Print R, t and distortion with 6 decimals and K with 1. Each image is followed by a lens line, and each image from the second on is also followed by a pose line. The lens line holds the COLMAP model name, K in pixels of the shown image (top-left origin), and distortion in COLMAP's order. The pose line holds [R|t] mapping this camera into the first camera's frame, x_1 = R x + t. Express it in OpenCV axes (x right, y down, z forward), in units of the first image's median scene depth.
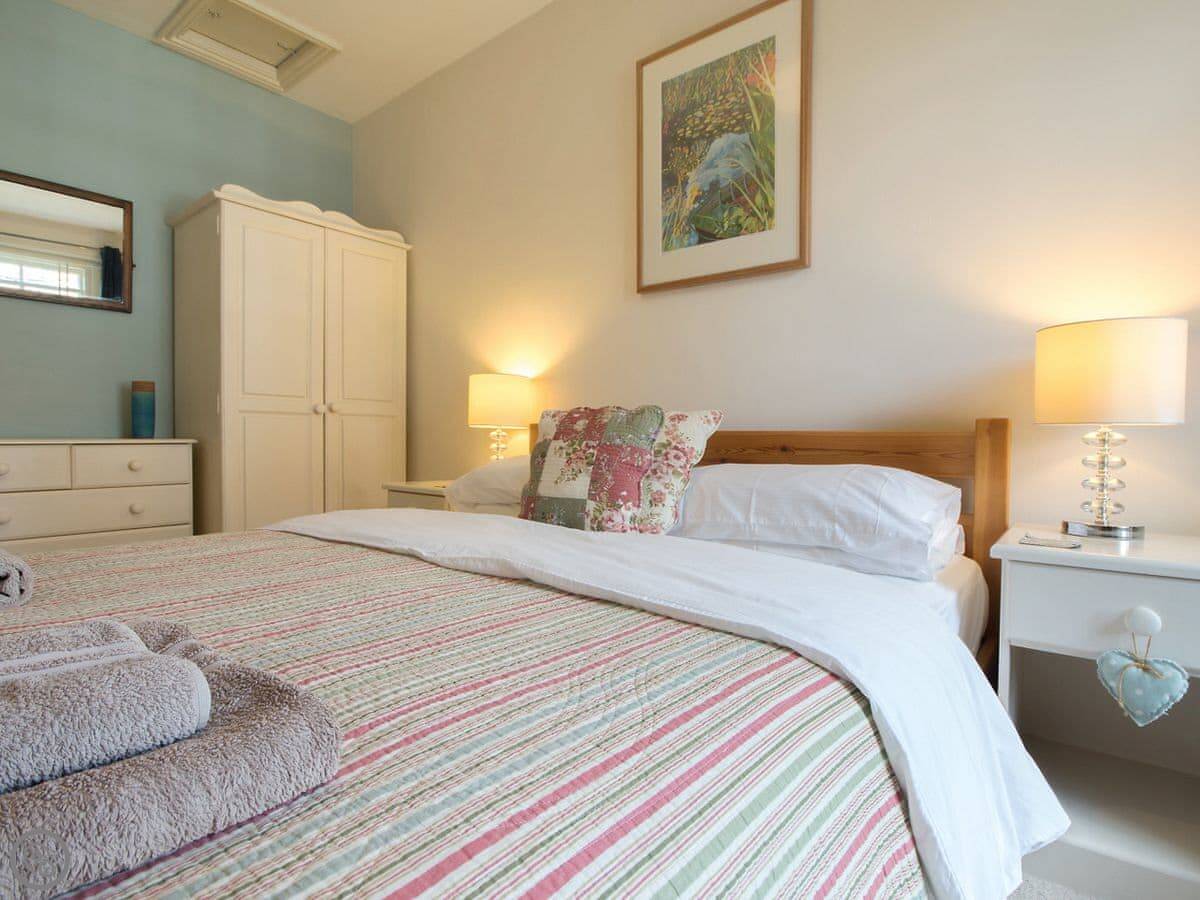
lens RADIAL K [[642.3, 0, 606.6], [0, 642.3, 442.2], [0, 0, 1]] dist [0.006751, 0.001119]
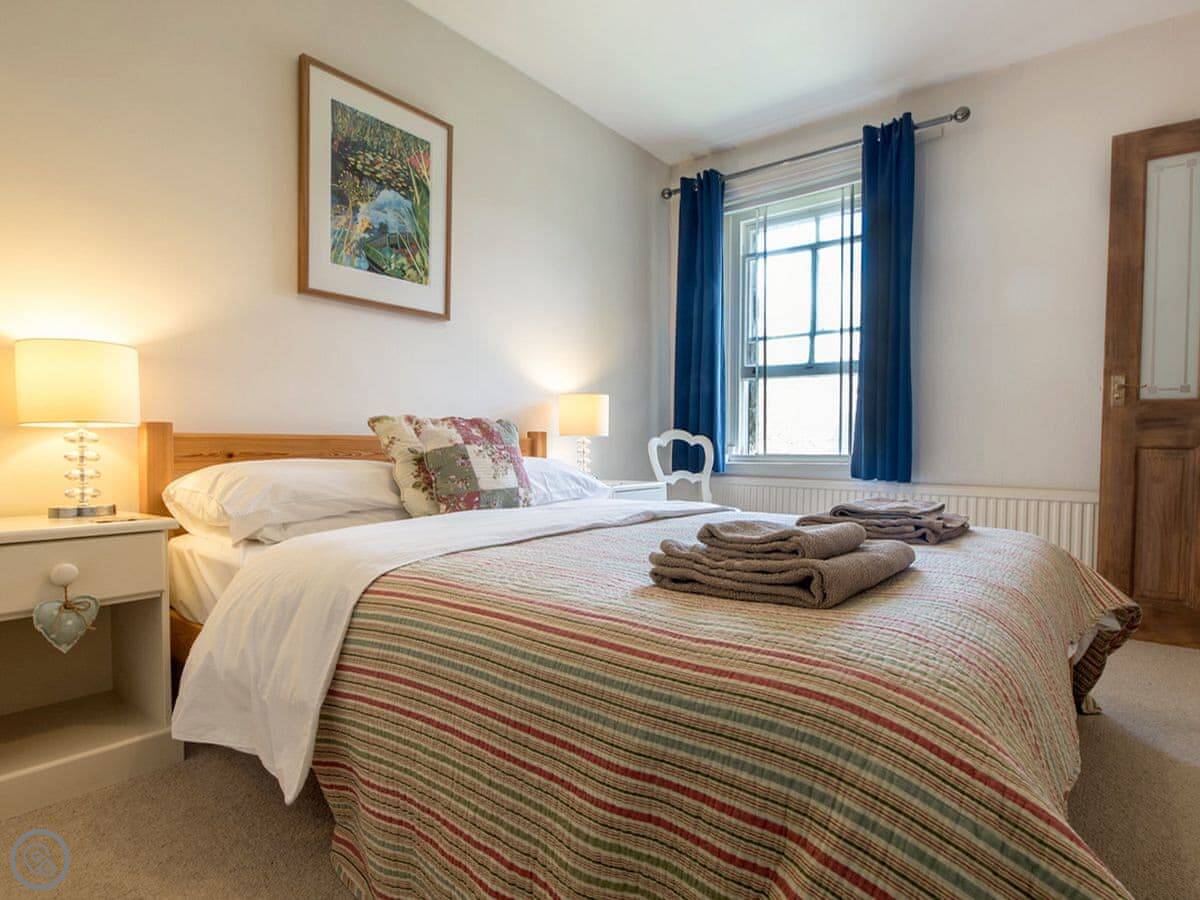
lens RADIAL K [[642.3, 0, 602.4], [0, 642.3, 455.4], [0, 0, 1]] dist [0.006751, 0.001119]
pose [[0.001512, -0.029480, 0.999564, -1.035958], [-0.006976, 0.999541, 0.029490, -0.016423], [-0.999975, -0.007018, 0.001306, 0.592596]]
